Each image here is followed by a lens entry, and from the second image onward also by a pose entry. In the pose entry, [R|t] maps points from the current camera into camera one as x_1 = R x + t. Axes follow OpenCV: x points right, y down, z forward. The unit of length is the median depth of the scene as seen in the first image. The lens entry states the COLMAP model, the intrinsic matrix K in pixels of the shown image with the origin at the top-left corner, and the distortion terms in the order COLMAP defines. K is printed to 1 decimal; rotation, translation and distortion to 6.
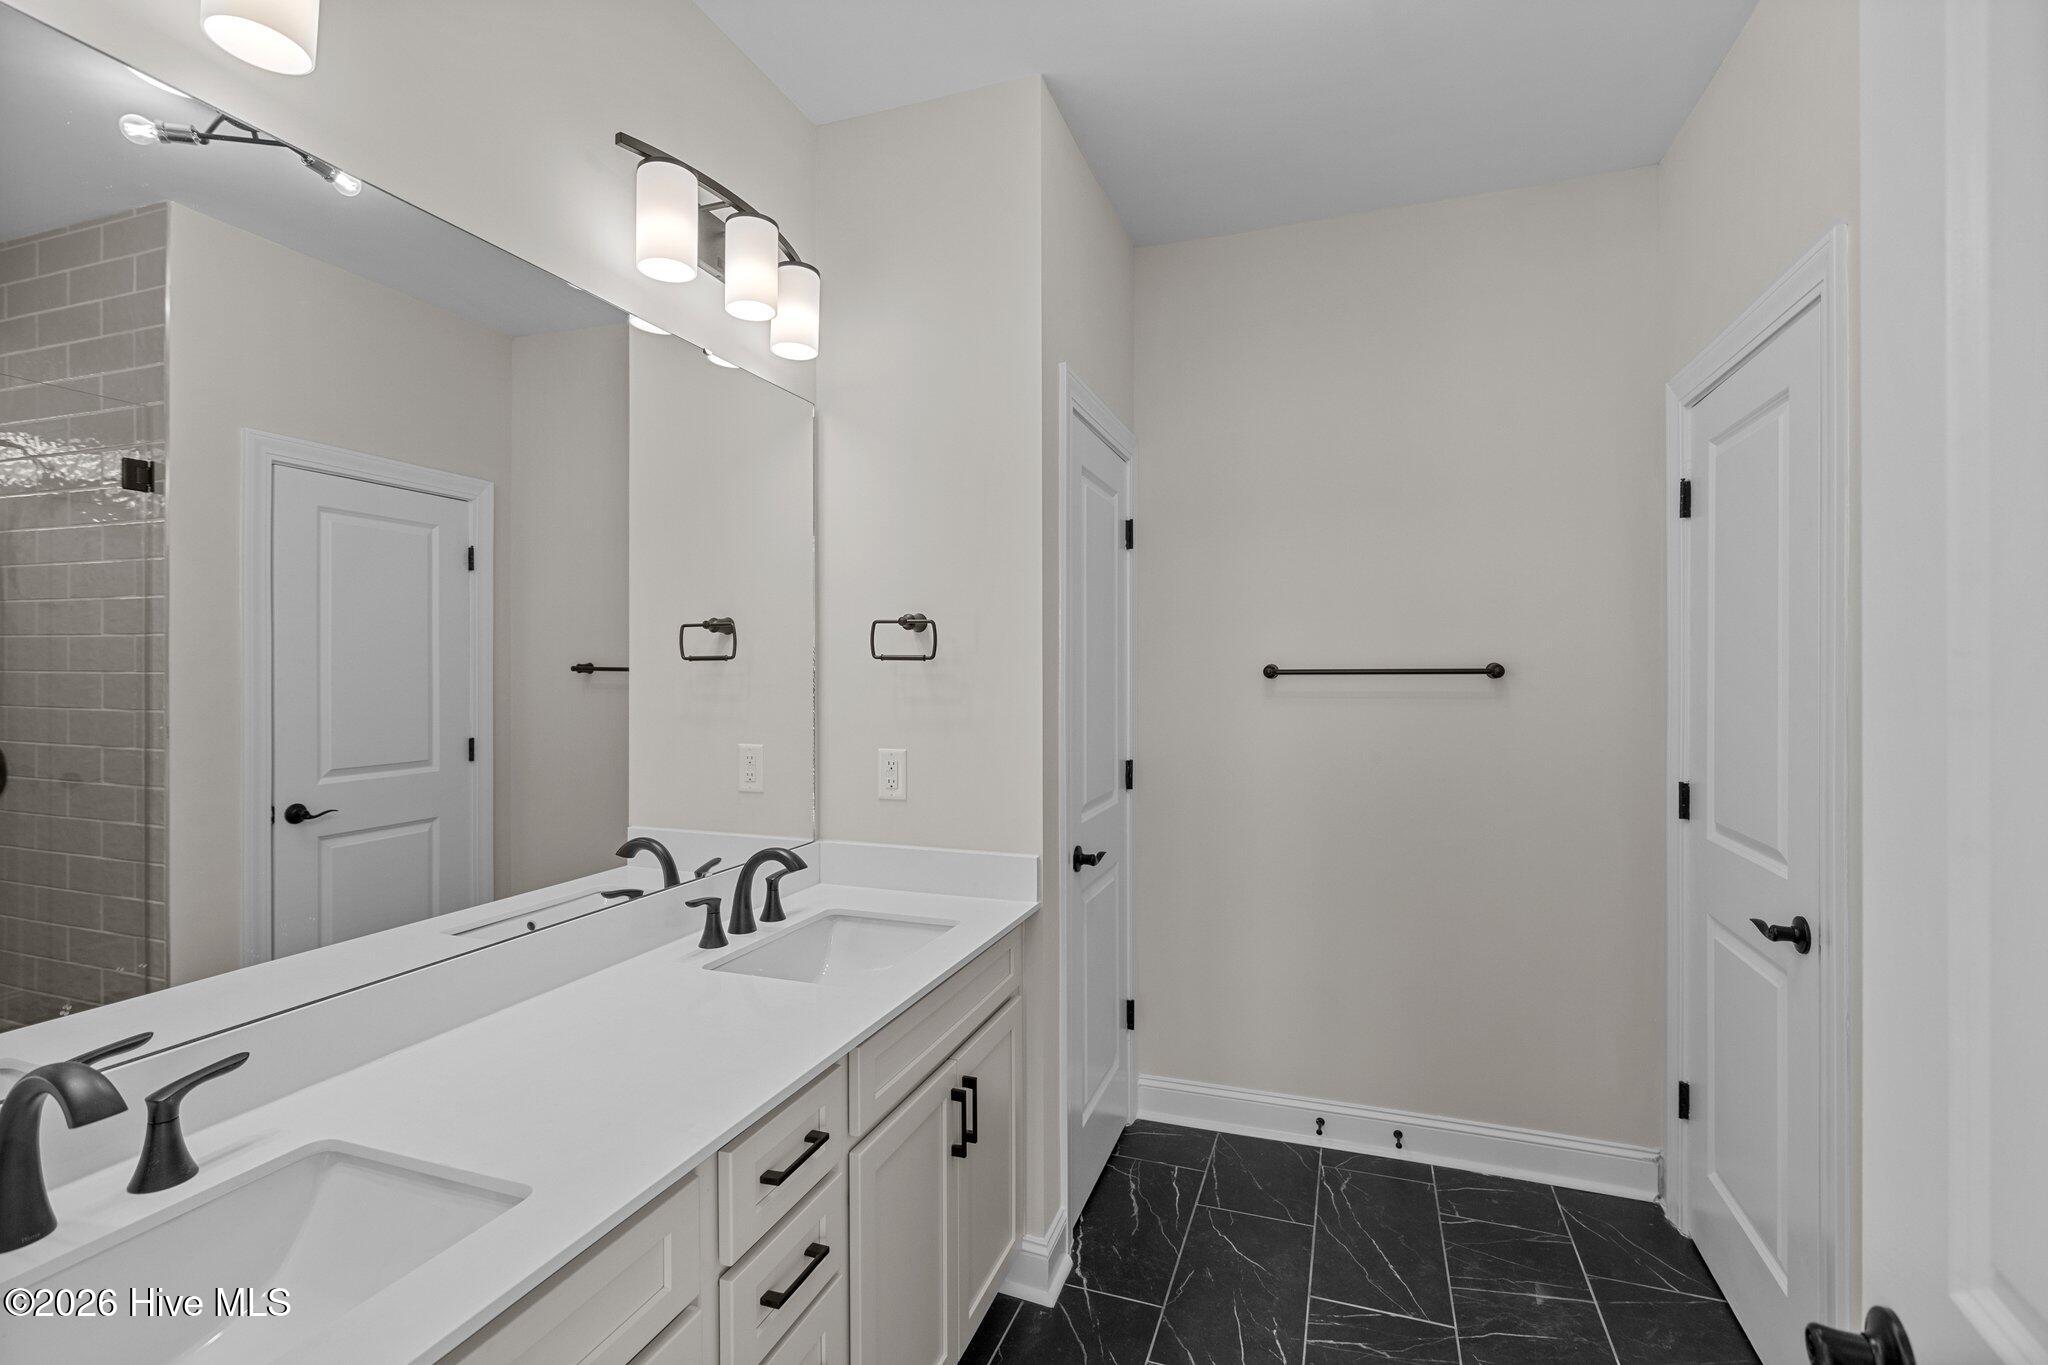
lens RADIAL K [[921.0, 0, 1015.7], [0, 921.0, 672.2], [0, 0, 1]] dist [-0.001544, -0.000137]
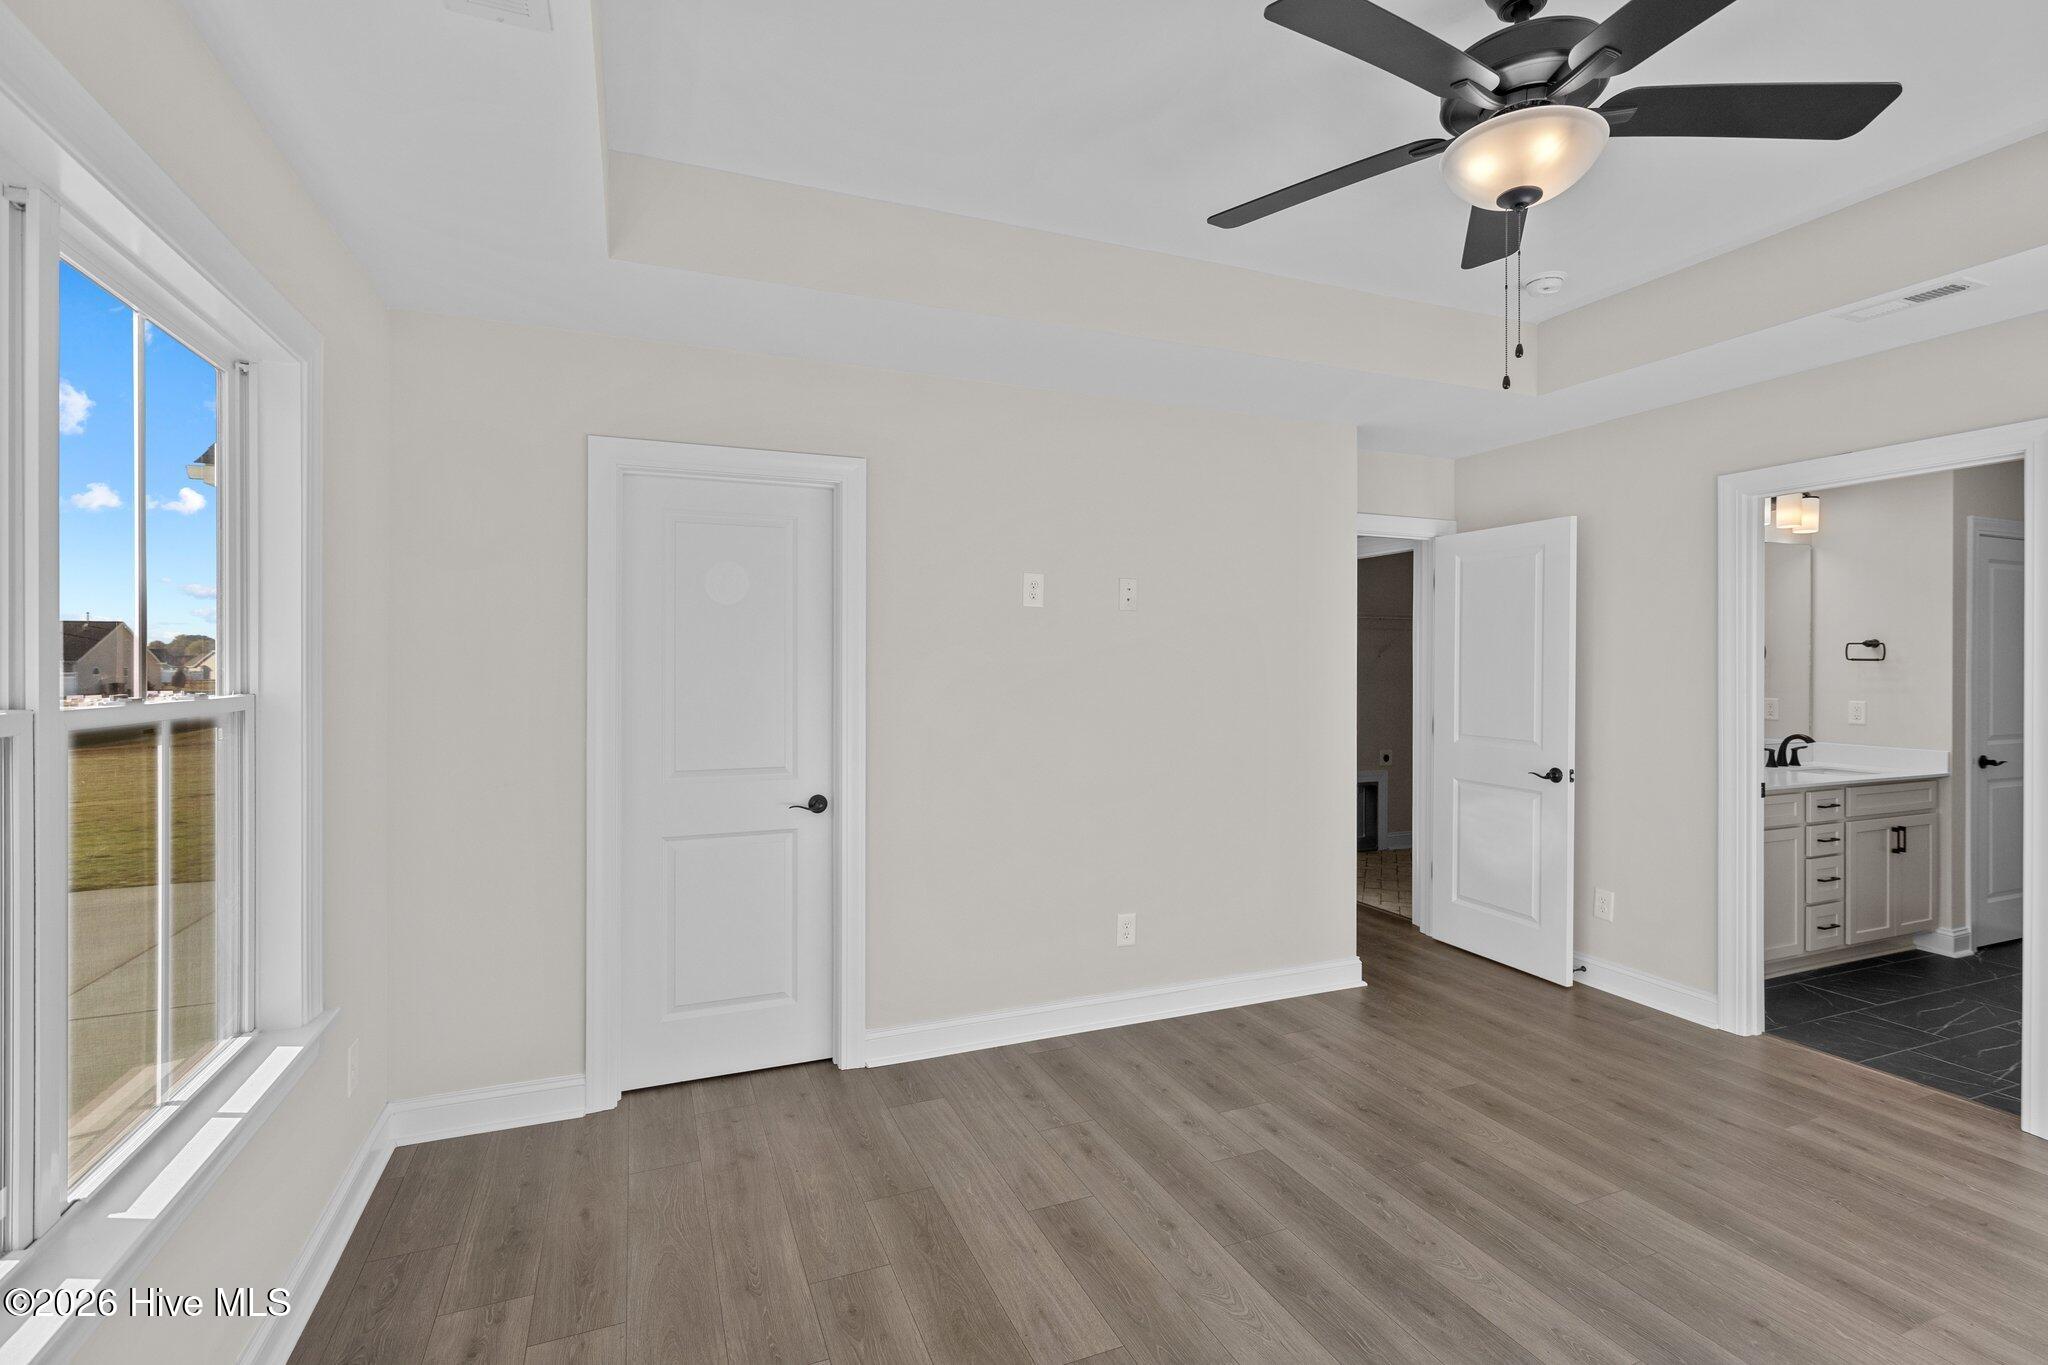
lens RADIAL K [[921.0, 0, 1015.7], [0, 921.0, 672.2], [0, 0, 1]] dist [-0.001544, -0.000137]
pose [[0.667184, 0.005977, -0.744869, 0.172569], [-0.003765, 0.999982, 0.004651, 0.013101], [0.744884, -0.000299, 0.667194, -2.108021]]
